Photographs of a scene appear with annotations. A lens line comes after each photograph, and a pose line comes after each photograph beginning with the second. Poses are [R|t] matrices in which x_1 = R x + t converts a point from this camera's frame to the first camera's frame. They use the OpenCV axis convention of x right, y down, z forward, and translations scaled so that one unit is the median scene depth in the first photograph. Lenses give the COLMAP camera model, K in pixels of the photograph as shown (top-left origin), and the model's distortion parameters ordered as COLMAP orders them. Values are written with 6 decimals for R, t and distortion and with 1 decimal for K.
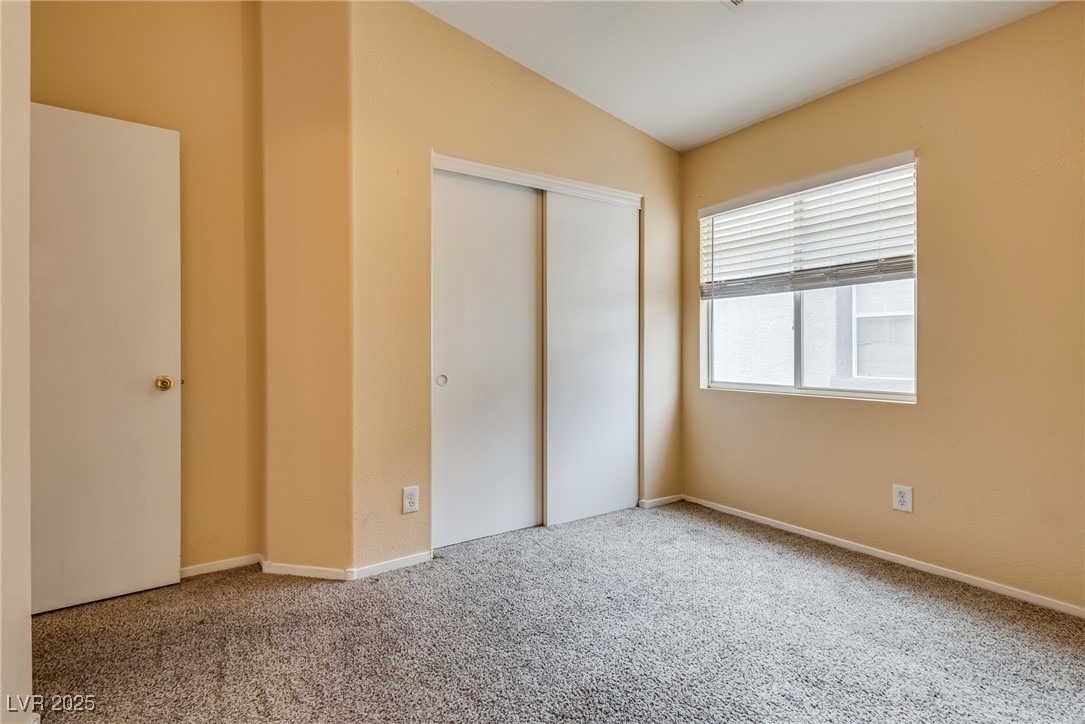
lens RADIAL K [[523.4, 0, 551.0], [0, 523.4, 353.1], [0, 0, 1]] dist [-0.000654, -0.000622]
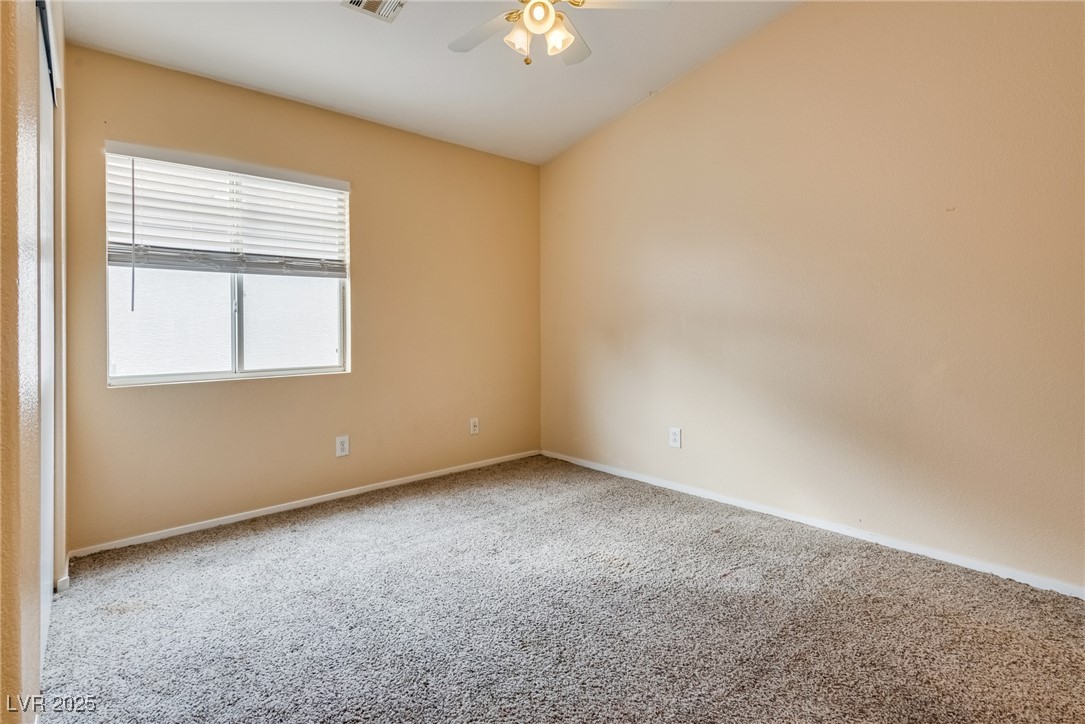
lens RADIAL K [[489.1, 0, 512.3], [0, 489.1, 335.5], [0, 0, 1]] dist [0.002229, 0.000013]
pose [[-0.063559, -0.007413, 0.997951, -0.525198], [0.019565, 0.999771, 0.008673, -0.000212], [-0.997786, 0.020076, -0.063399, 0.604344]]
